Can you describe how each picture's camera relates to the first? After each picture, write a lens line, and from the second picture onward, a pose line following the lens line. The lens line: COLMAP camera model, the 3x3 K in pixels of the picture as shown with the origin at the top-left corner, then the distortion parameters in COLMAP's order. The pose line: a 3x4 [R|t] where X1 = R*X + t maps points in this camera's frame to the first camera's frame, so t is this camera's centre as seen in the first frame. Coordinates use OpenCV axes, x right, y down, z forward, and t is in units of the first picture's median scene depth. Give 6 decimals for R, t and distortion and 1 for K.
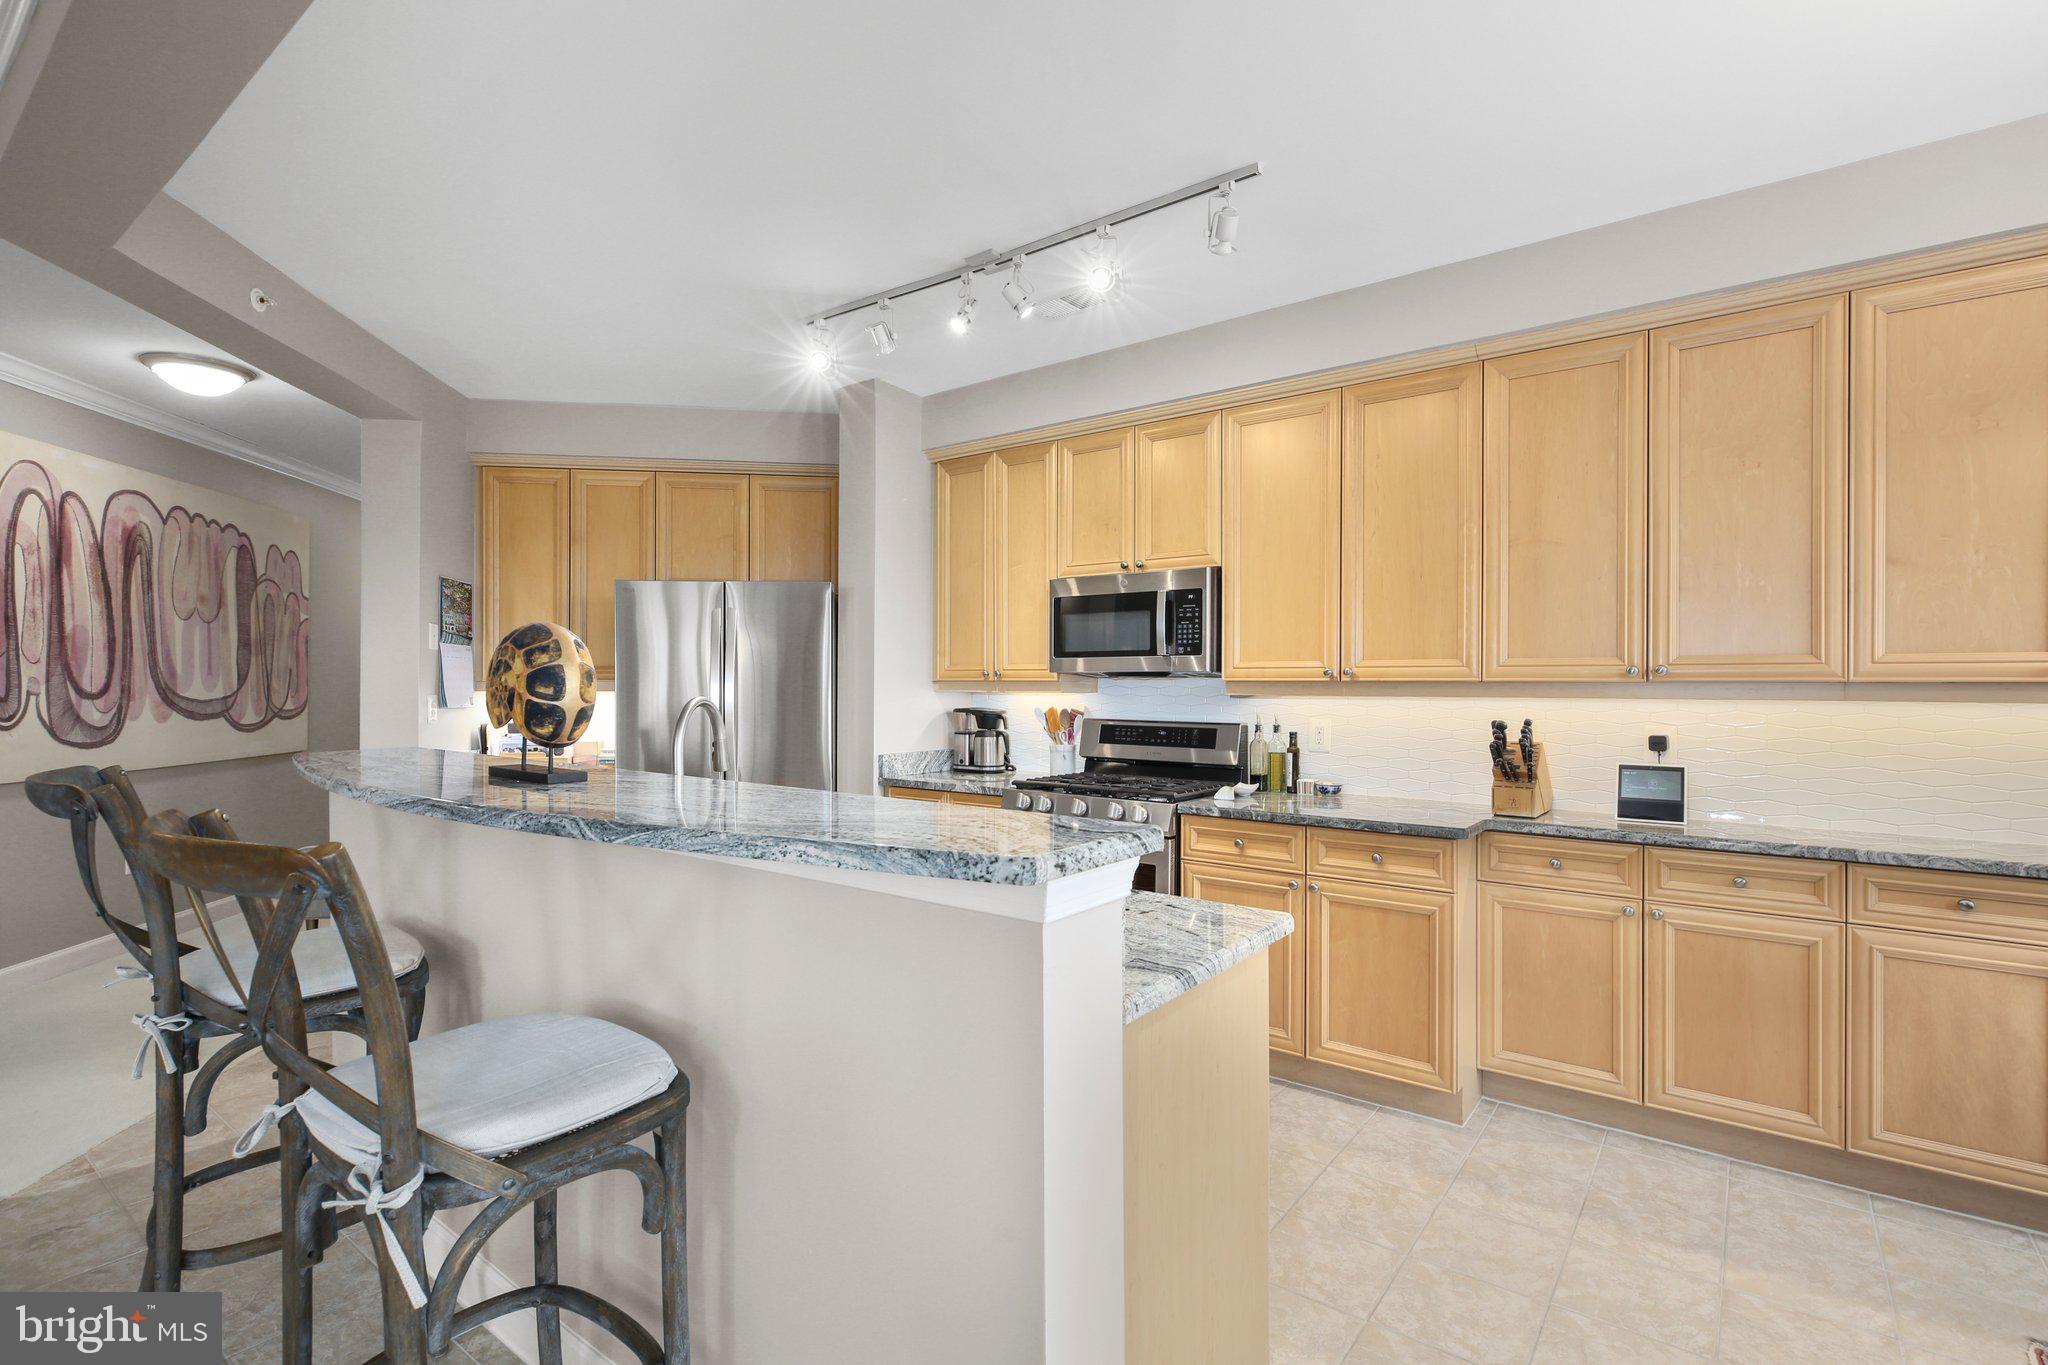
lens RADIAL K [[956.4, 0, 1028.6], [0, 956.4, 681.4], [0, 0, 1]] dist [0.006034, 0.000591]
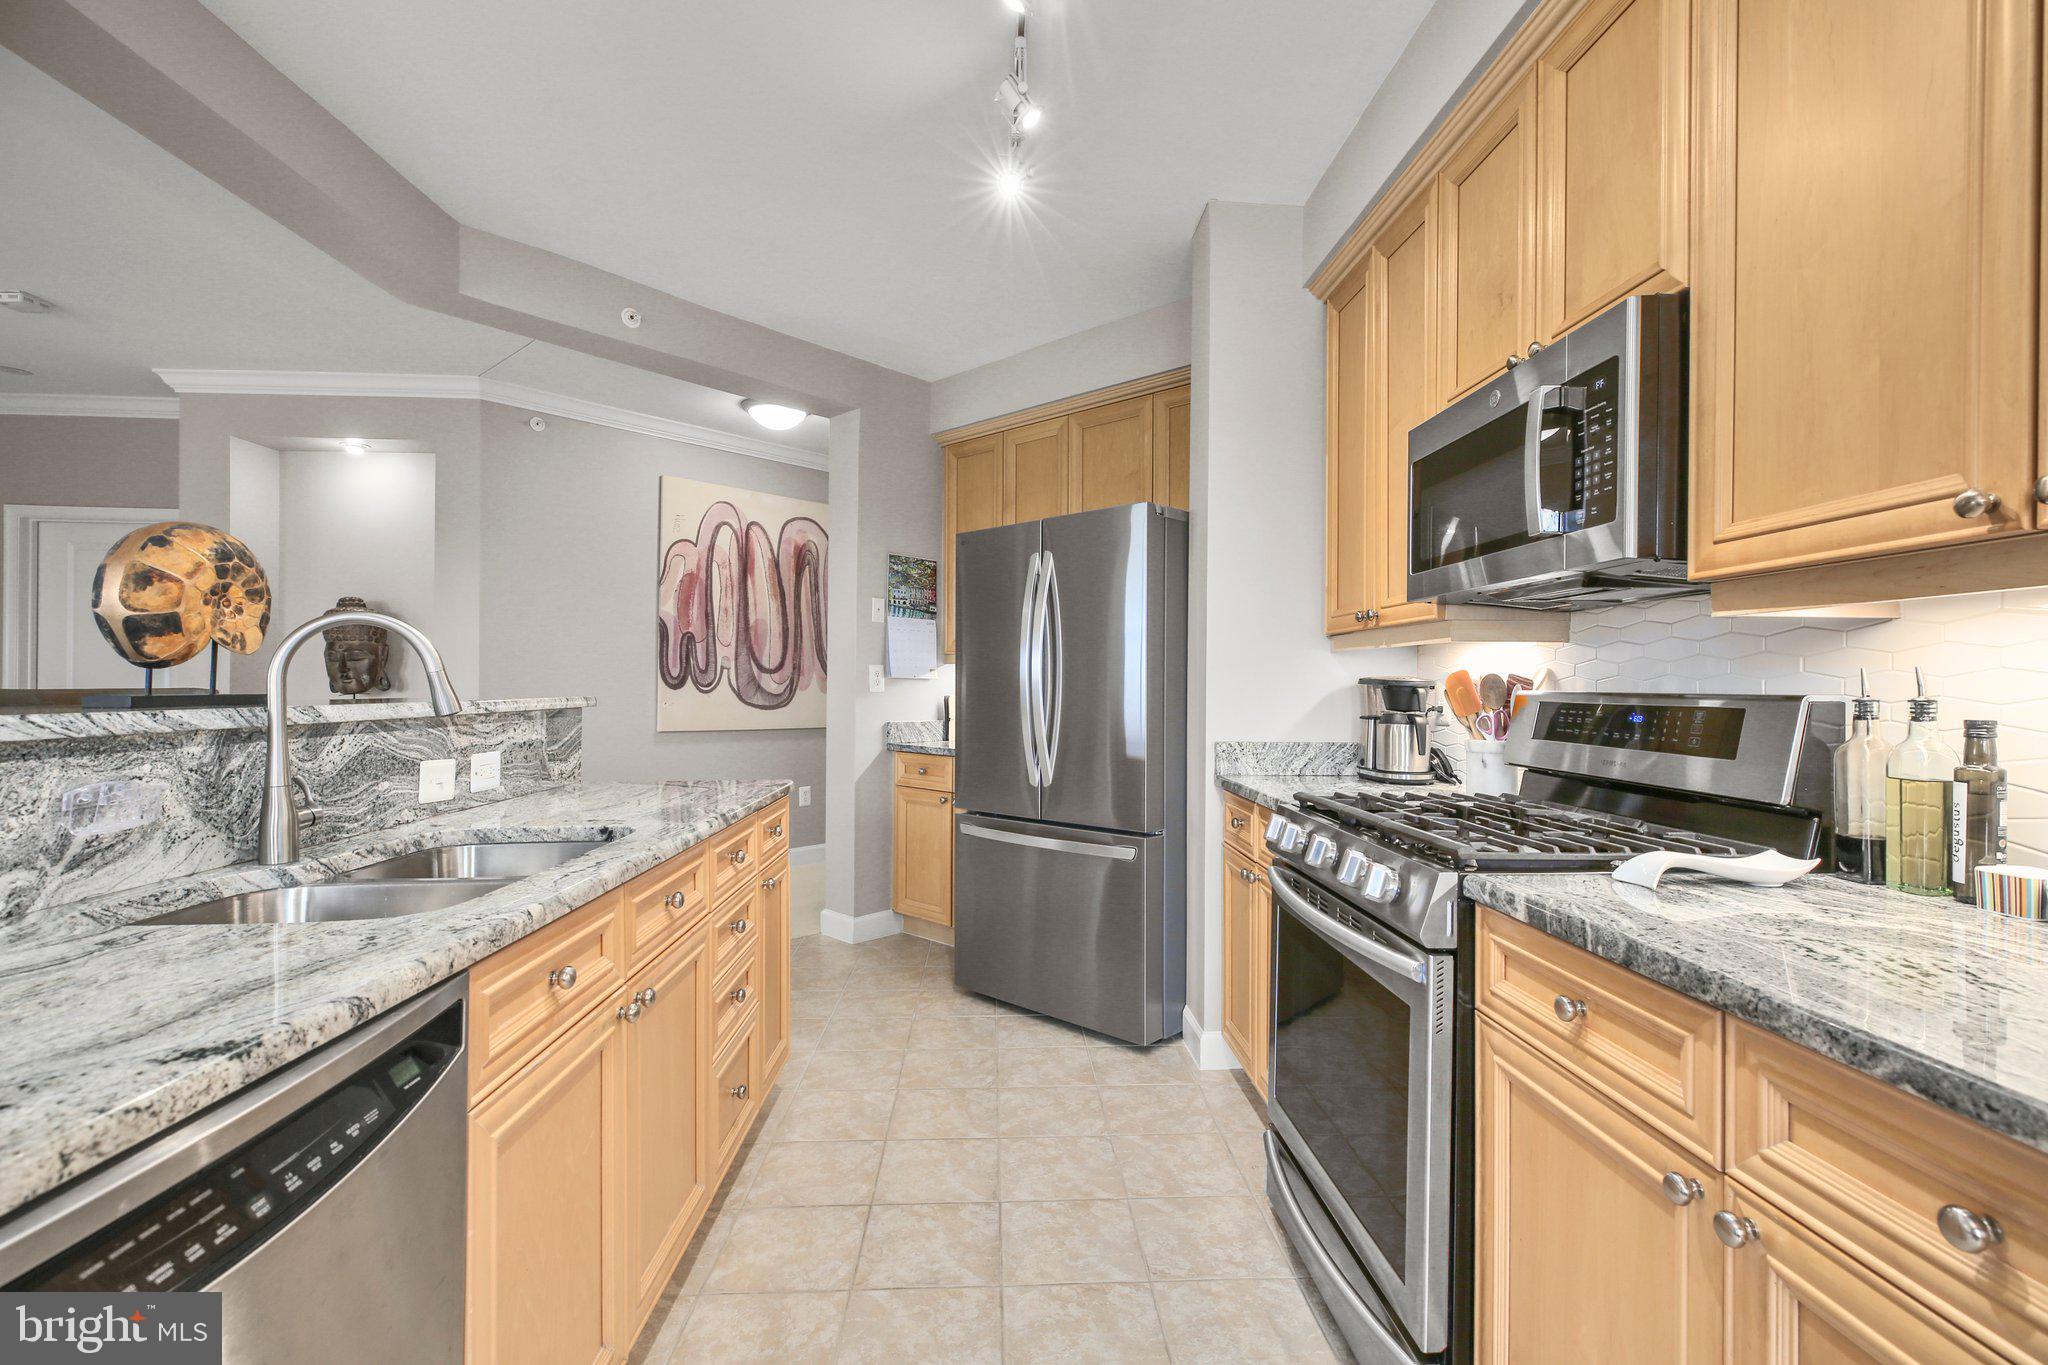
lens RADIAL K [[923.6, 0, 1032.4], [0, 923.6, 683.9], [0, 0, 1]] dist [0.008421, -0.001149]
pose [[0.638906, -0.000074, -0.769284, 0.300687], [-0.002132, 0.999996, -0.001866, 0.039813], [0.769282, 0.002832, 0.638904, 0.518204]]
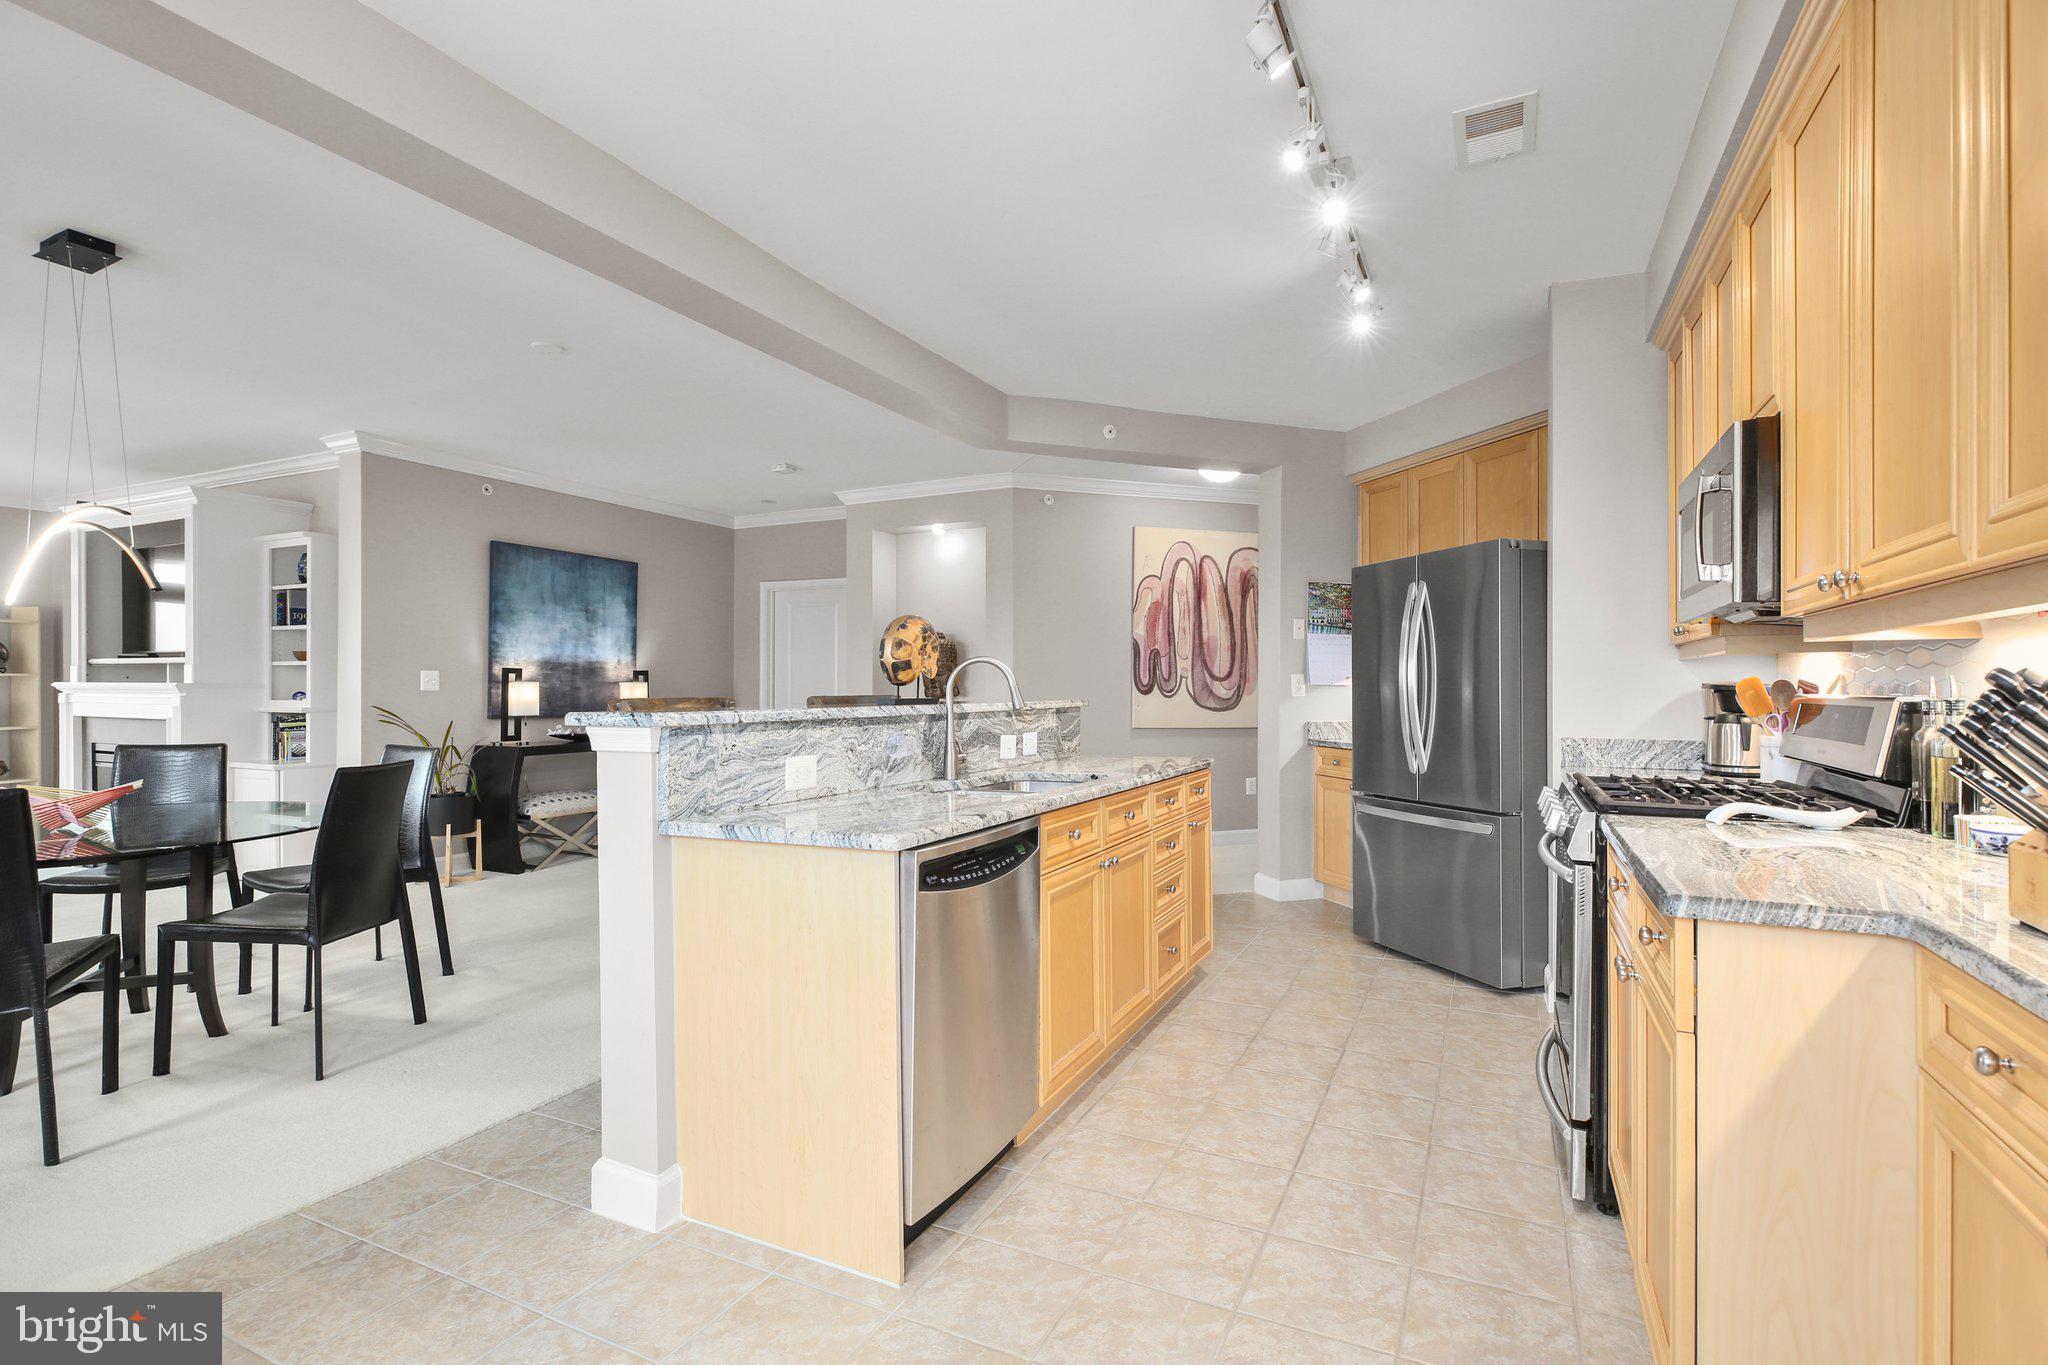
lens RADIAL K [[956.4, 0, 1031.6], [0, 956.4, 686.4], [0, 0, 1]] dist [0.006034, 0.000591]
pose [[0.191257, -0.004632, -0.981529, 0.621345], [0.003376, 0.999986, -0.004061, 0.037580], [0.981534, -0.002537, 0.191270, 0.436000]]
